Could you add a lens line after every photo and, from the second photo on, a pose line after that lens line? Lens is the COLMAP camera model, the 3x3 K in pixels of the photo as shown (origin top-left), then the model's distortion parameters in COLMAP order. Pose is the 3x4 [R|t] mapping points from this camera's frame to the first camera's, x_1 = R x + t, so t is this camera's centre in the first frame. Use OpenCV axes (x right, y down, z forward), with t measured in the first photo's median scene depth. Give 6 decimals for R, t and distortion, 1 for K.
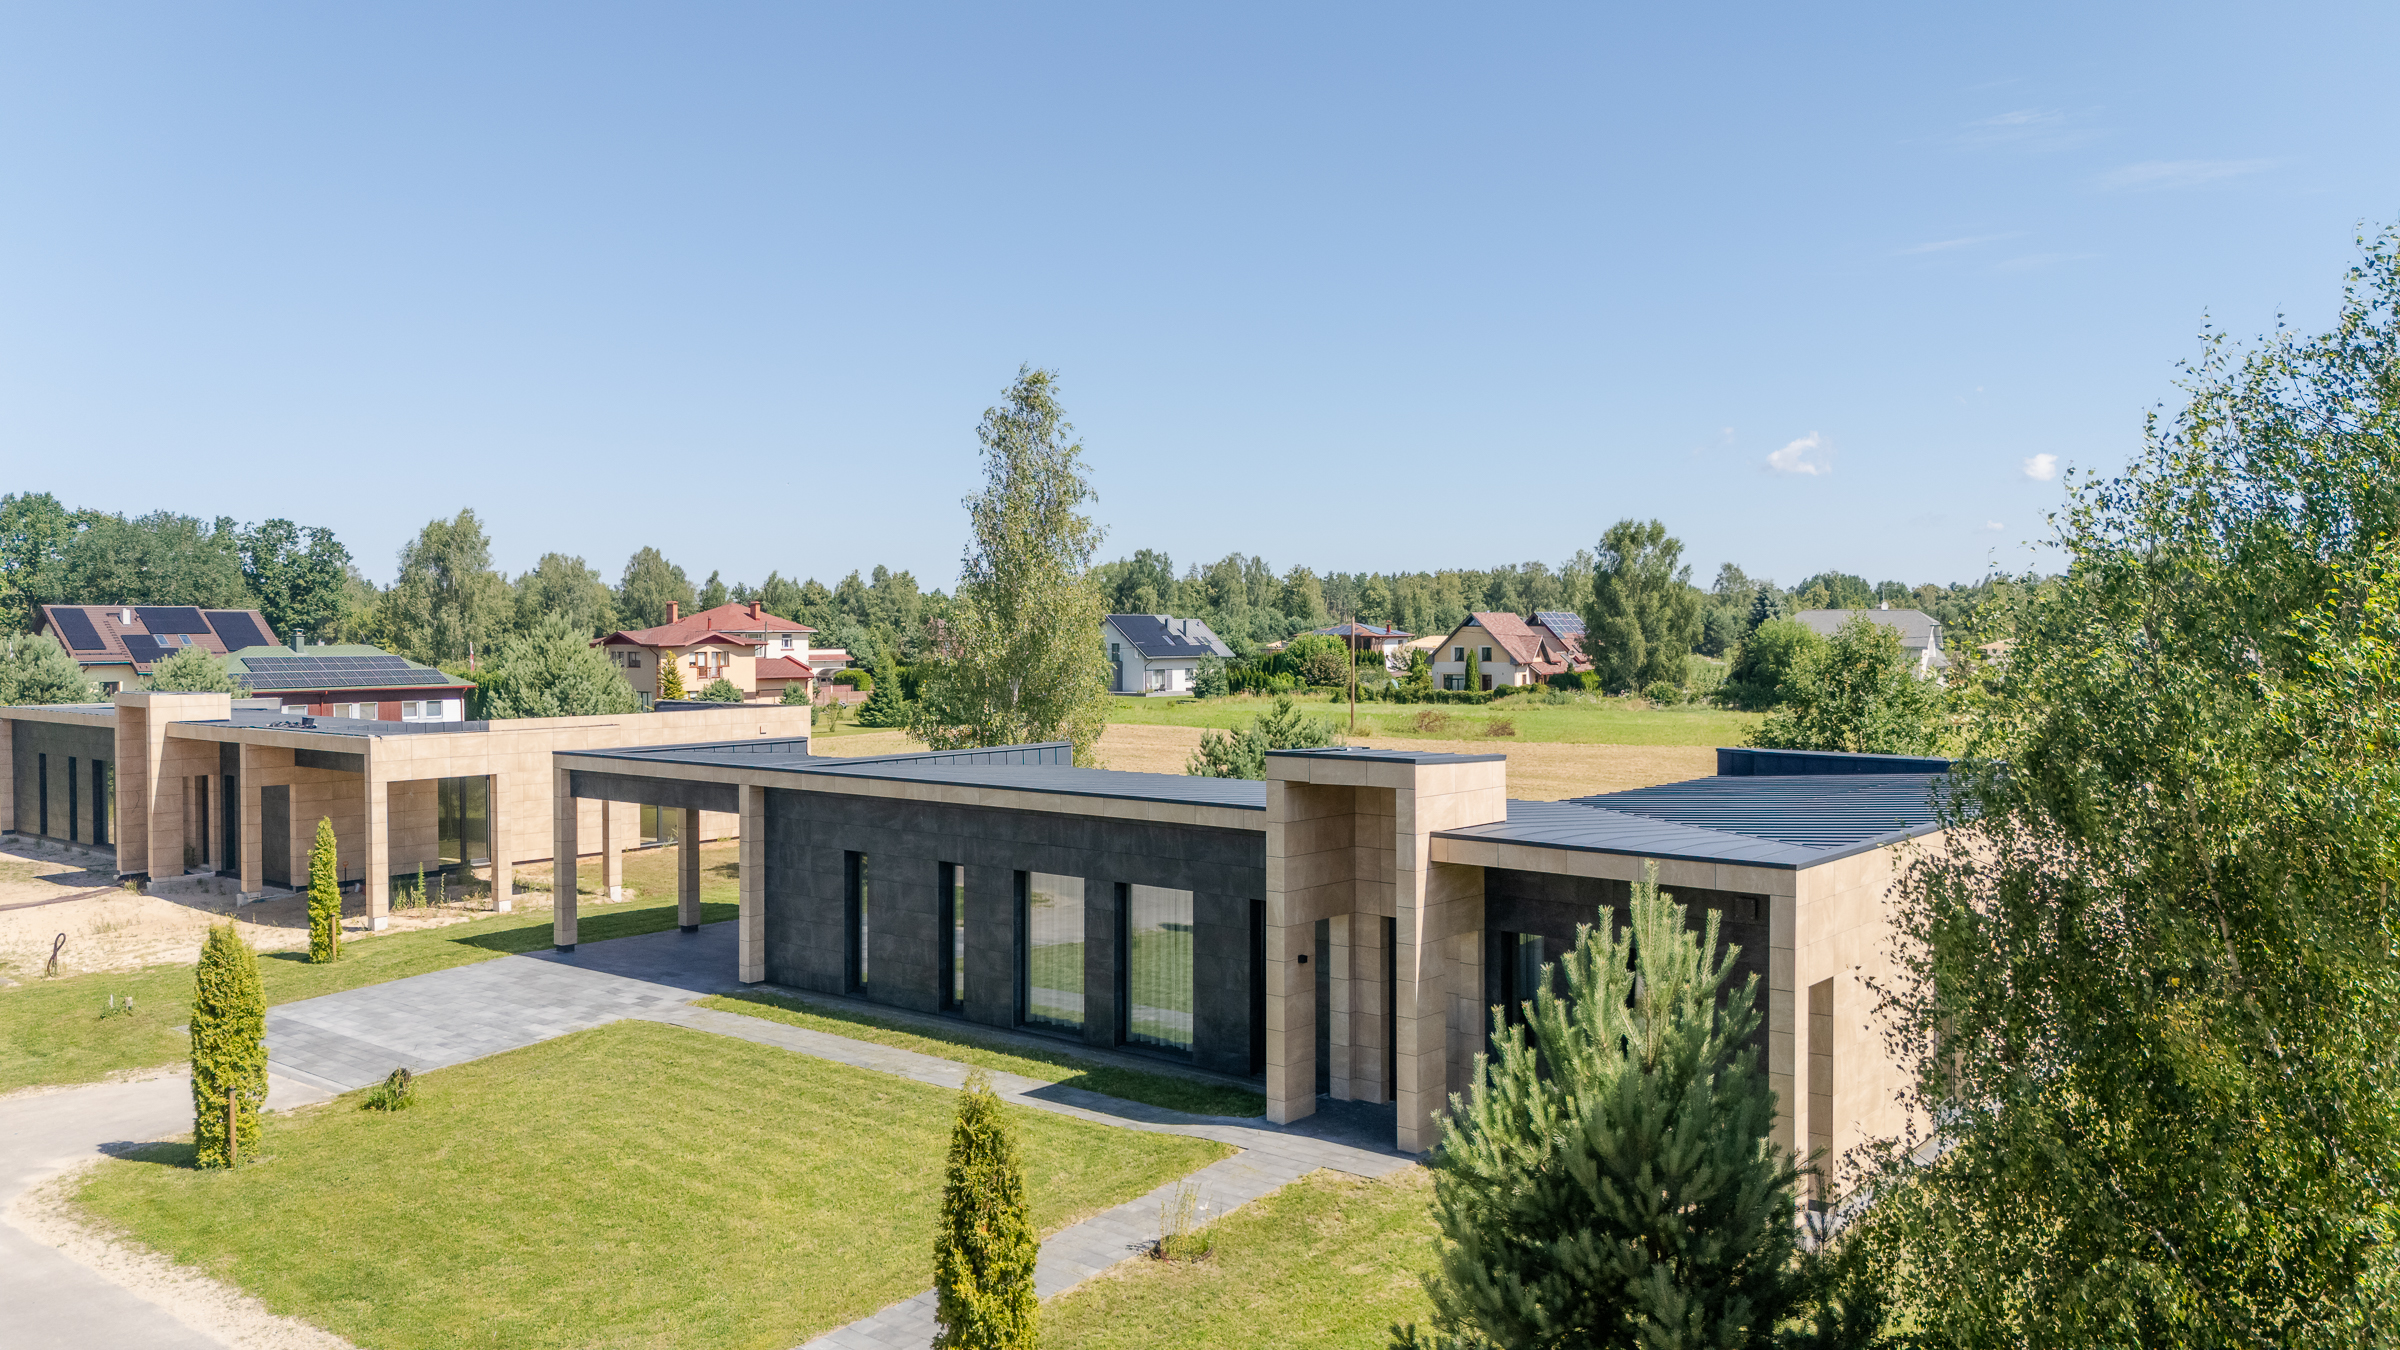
lens RADIAL K [[1732.0, 0, 1200.0], [0, 1732.0, 675.0], [0, 0, 1]] dist [0.075758, -0.088286]
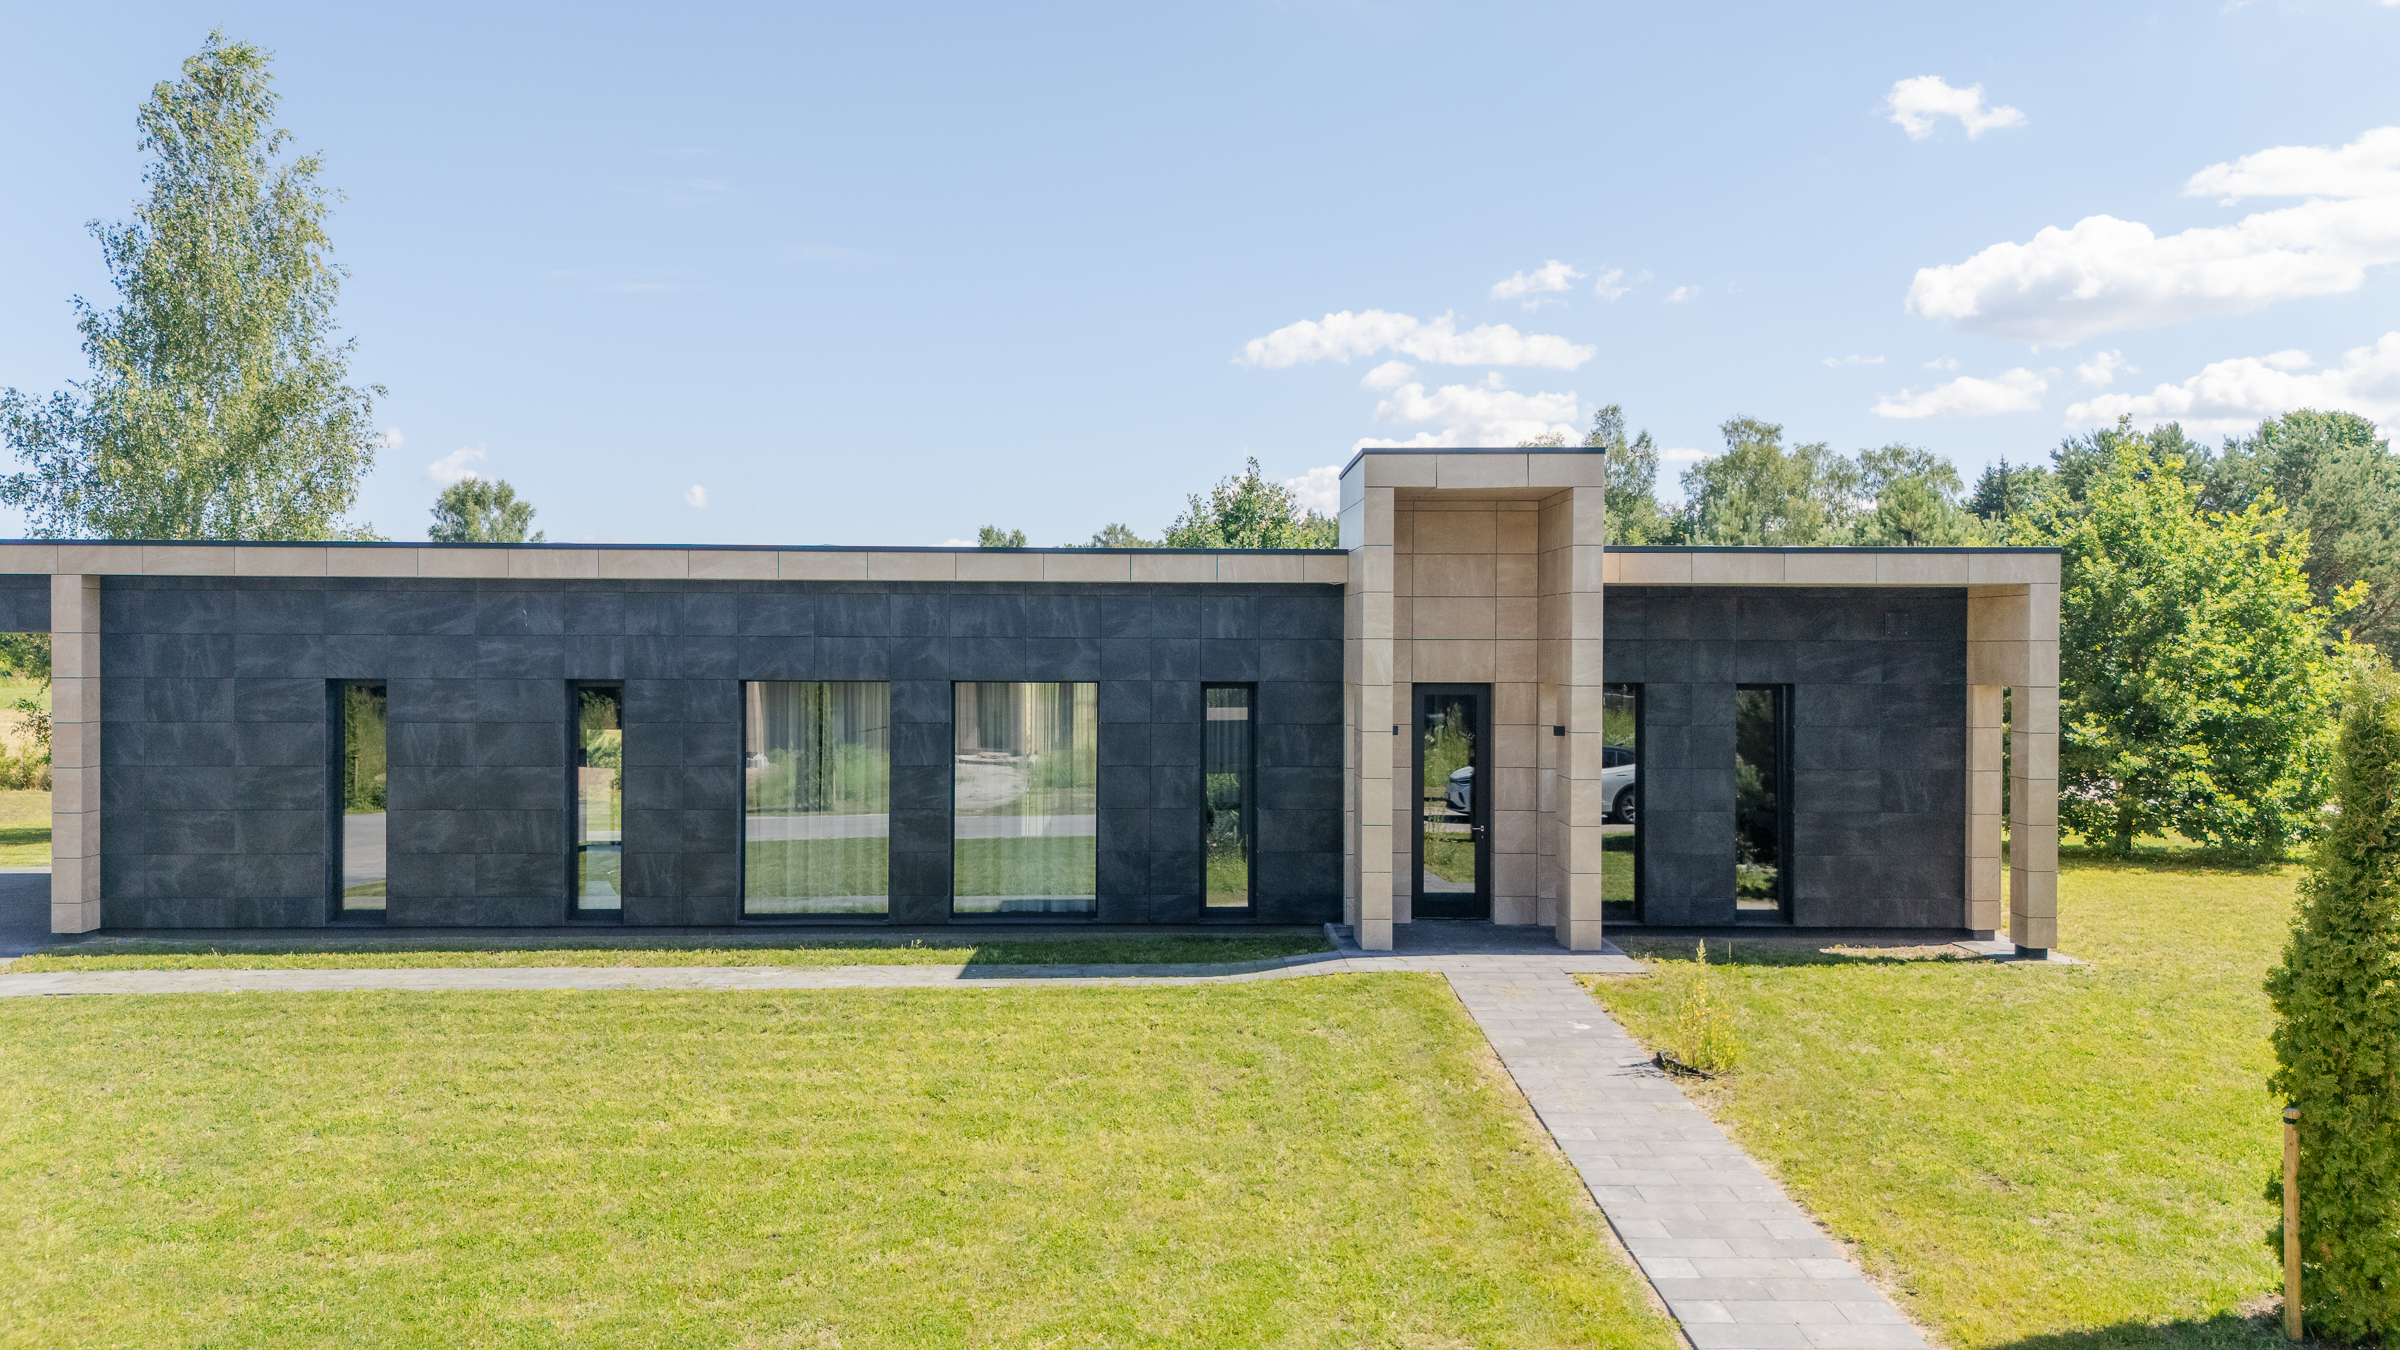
lens RADIAL K [[1746.9, 0, 1182.7], [0, 1746.9, 666.3], [0, 0, 1]] dist [0.079169, -0.088900]
pose [[0.759149, -0.003168, 0.650910, -0.452027], [0.011194, 0.999904, -0.008189, 0.126585], [-0.650821, 0.013503, 0.759111, 0.433443]]
